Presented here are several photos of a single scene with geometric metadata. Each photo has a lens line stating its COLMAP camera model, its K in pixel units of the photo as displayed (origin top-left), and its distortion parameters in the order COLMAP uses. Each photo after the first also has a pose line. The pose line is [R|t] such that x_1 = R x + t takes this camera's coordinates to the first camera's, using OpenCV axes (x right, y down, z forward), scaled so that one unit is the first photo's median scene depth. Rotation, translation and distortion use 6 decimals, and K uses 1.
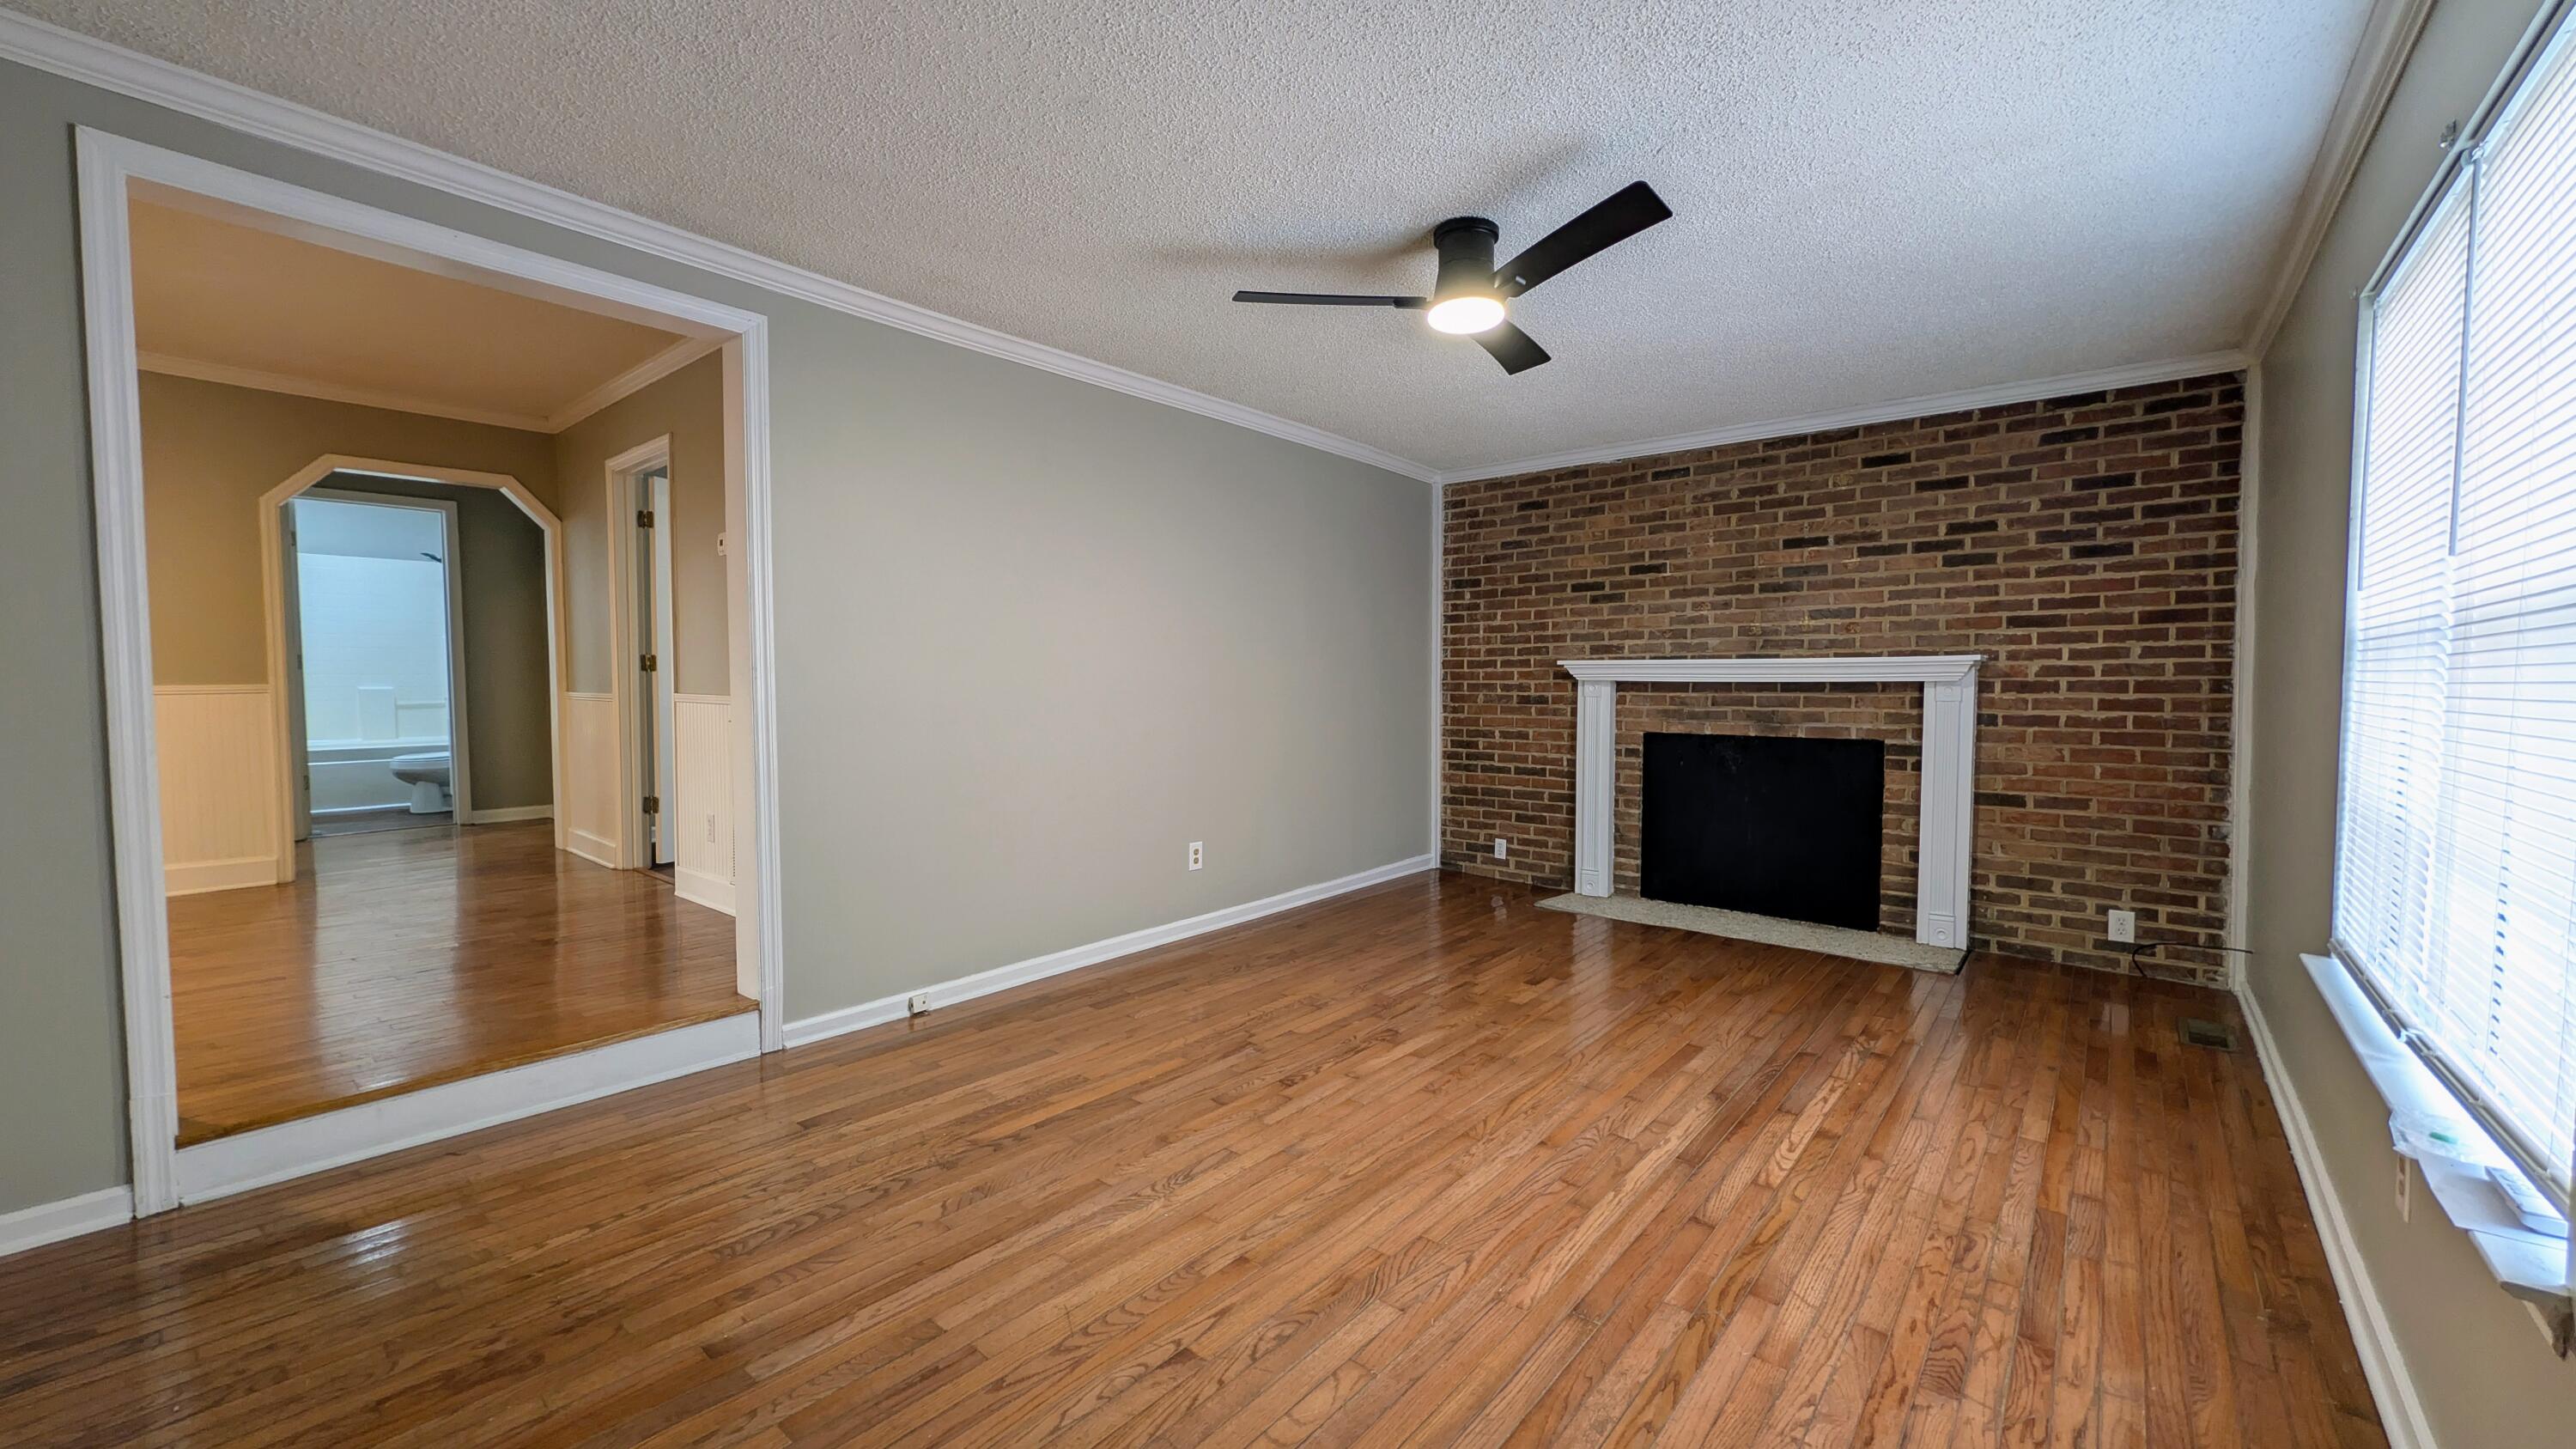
lens RADIAL K [[967.5, 0, 1283.2], [0, 967.5, 731.0], [0, 0, 1]] dist [-0.000924, -0.000051]
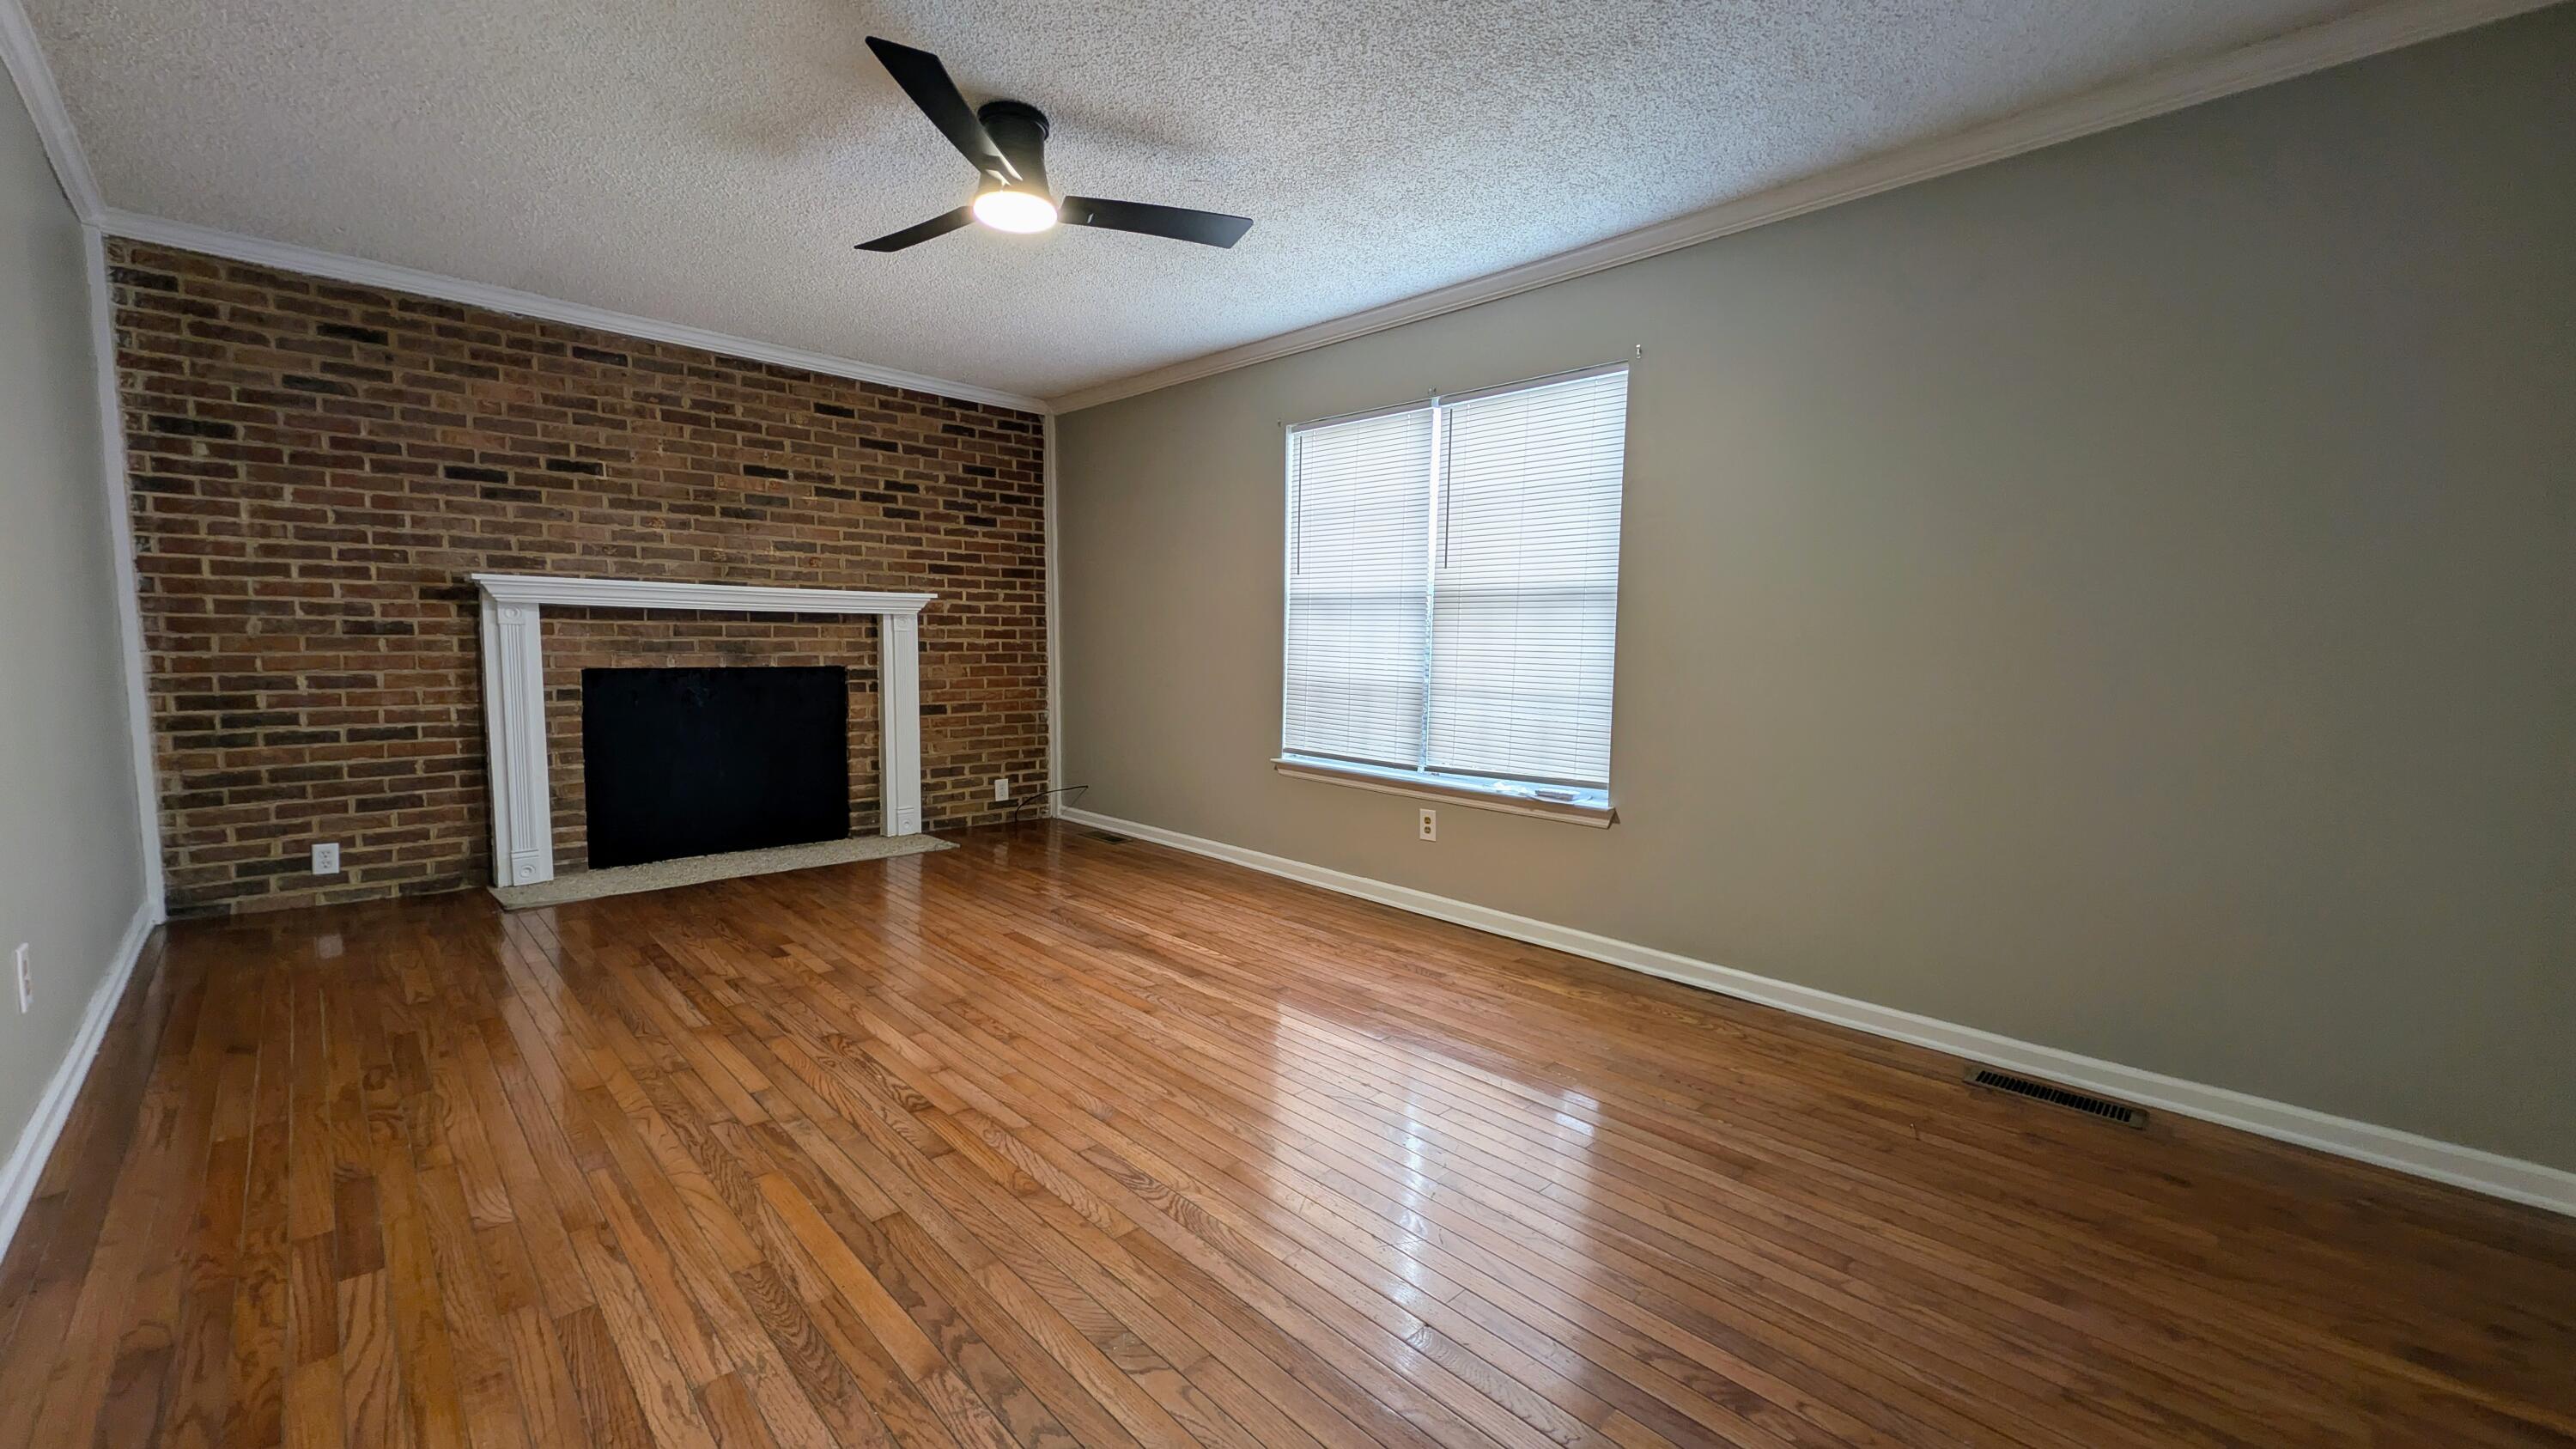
lens RADIAL K [[967.5, 0, 1289.3], [0, 967.5, 723.7], [0, 0, 1]] dist [-0.000924, -0.000051]
pose [[0.113267, -0.089431, 0.989532, -0.448949], [0.032089, 0.995751, 0.086320, -0.004533], [-0.993046, 0.021976, 0.115656, 0.378979]]
